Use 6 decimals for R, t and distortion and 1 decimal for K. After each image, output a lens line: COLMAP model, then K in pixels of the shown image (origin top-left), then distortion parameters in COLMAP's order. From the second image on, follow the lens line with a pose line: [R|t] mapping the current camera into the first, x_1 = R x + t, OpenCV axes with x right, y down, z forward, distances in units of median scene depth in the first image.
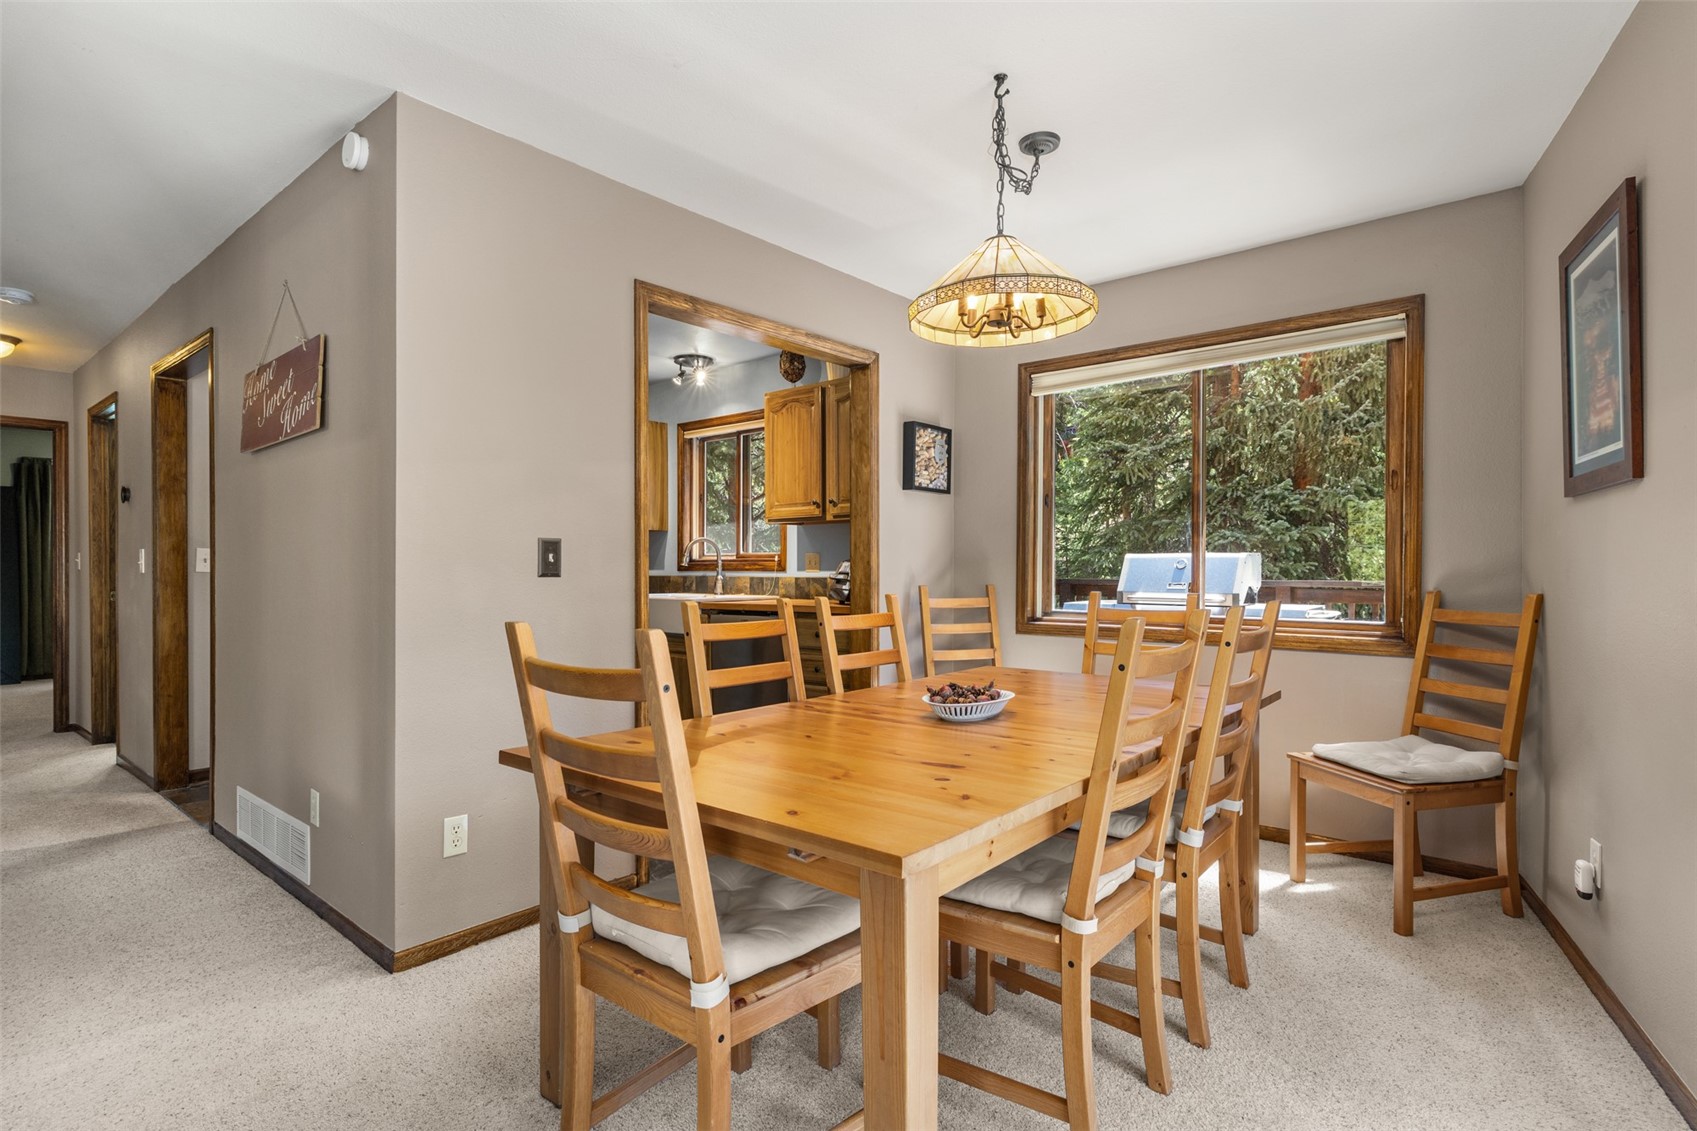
lens RADIAL K [[838.8, 0, 848.5], [0, 838.8, 565.5], [0, 0, 1]] dist [0.003777, 0.000184]
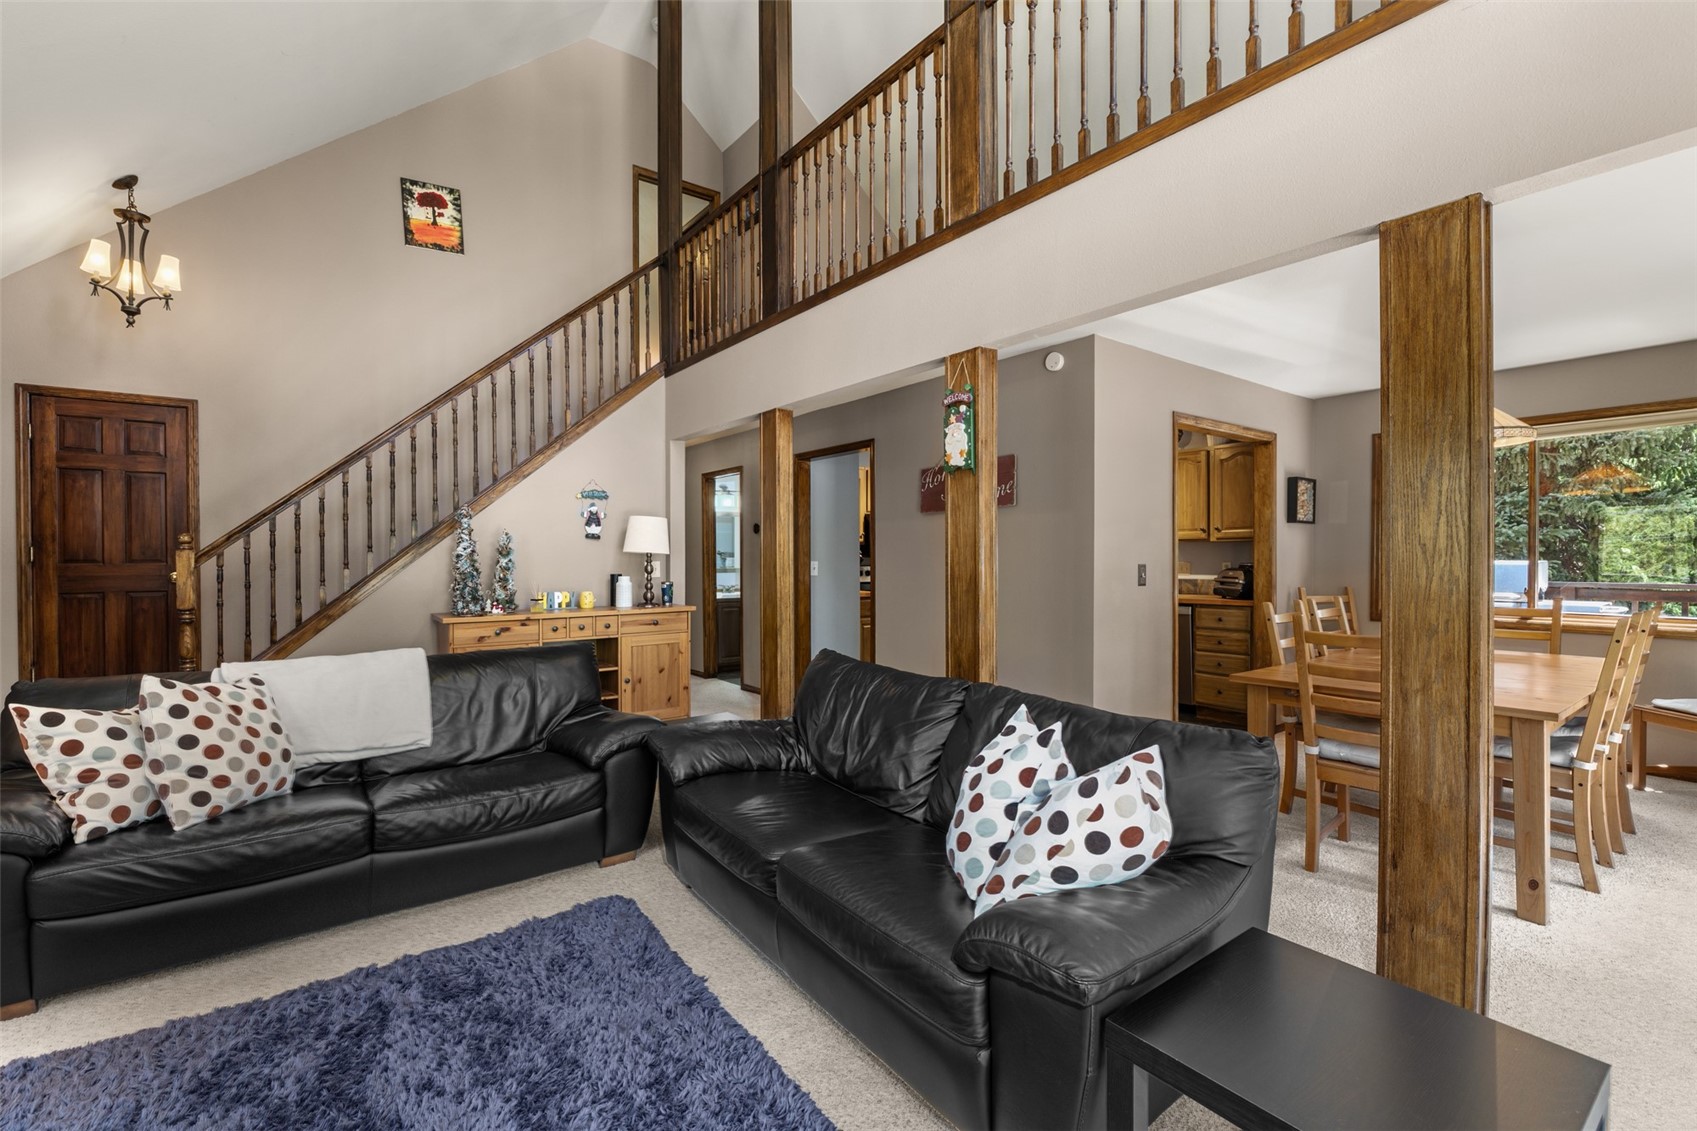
lens RADIAL K [[736.7, 0, 847.1], [0, 736.7, 561.4], [0, 0, 1]] dist [0.006864, 0.000453]
pose [[0.977886, -0.000661, -0.209135, -0.403474], [0.002708, 0.999951, 0.009505, -0.034924], [0.209119, -0.009861, 0.977840, -0.419568]]
